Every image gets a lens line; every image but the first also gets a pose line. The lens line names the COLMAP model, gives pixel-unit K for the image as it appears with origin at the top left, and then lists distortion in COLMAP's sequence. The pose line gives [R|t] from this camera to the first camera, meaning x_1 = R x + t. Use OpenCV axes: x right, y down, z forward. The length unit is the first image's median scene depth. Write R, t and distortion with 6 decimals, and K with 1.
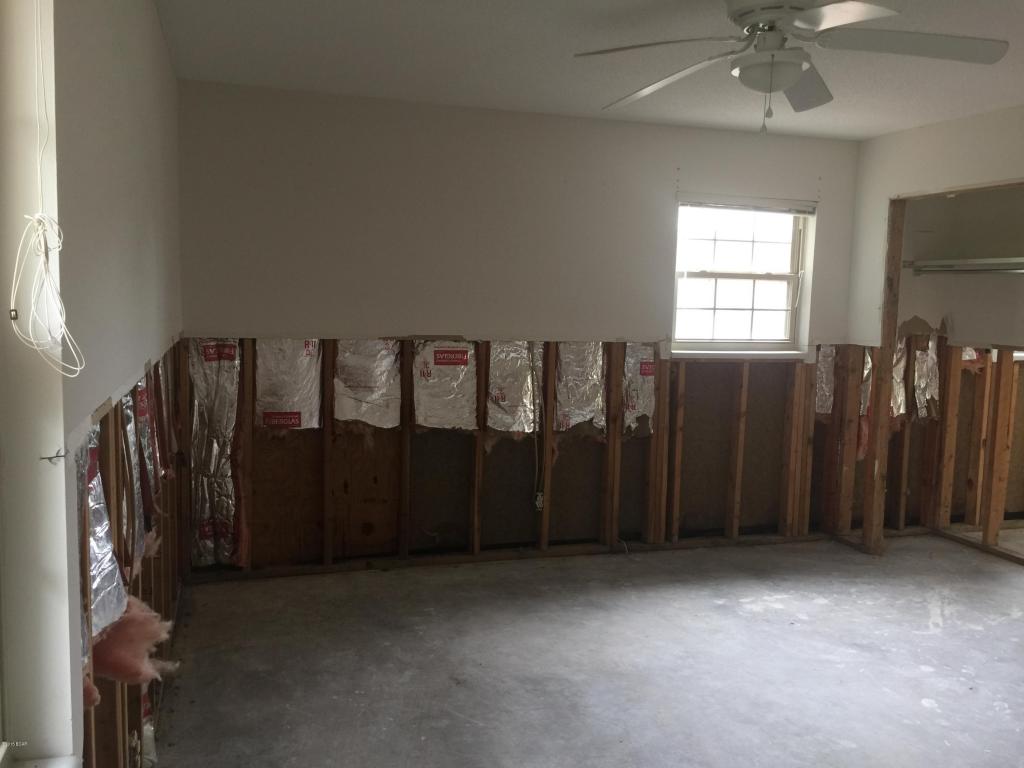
lens RADIAL K [[874.4, 0, 508.0], [0, 874.4, 387.2], [0, 0, 1]] dist [0.064090, -0.025077]
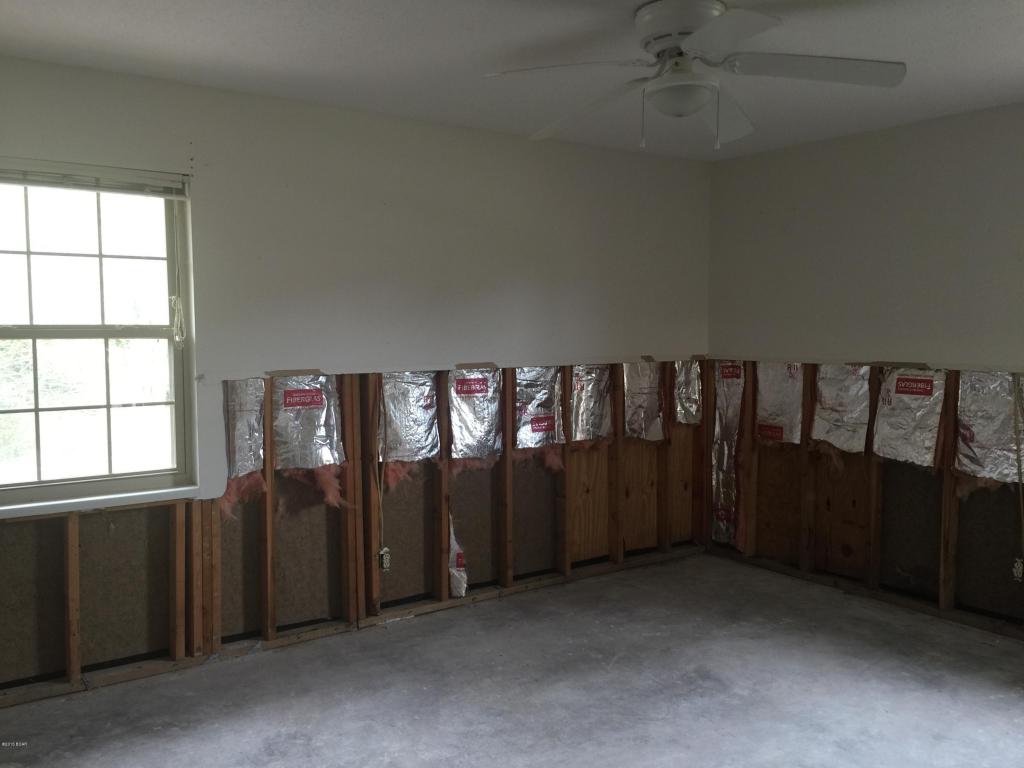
lens RADIAL K [[874.4, 0, 507.1], [0, 874.4, 383.5], [0, 0, 1]] dist [0.064090, -0.025077]
pose [[0.321709, 0.043111, -0.945857, 0.732539], [-0.091842, 0.995673, 0.014144, -0.011060], [0.942374, 0.082319, 0.324277, 0.298683]]
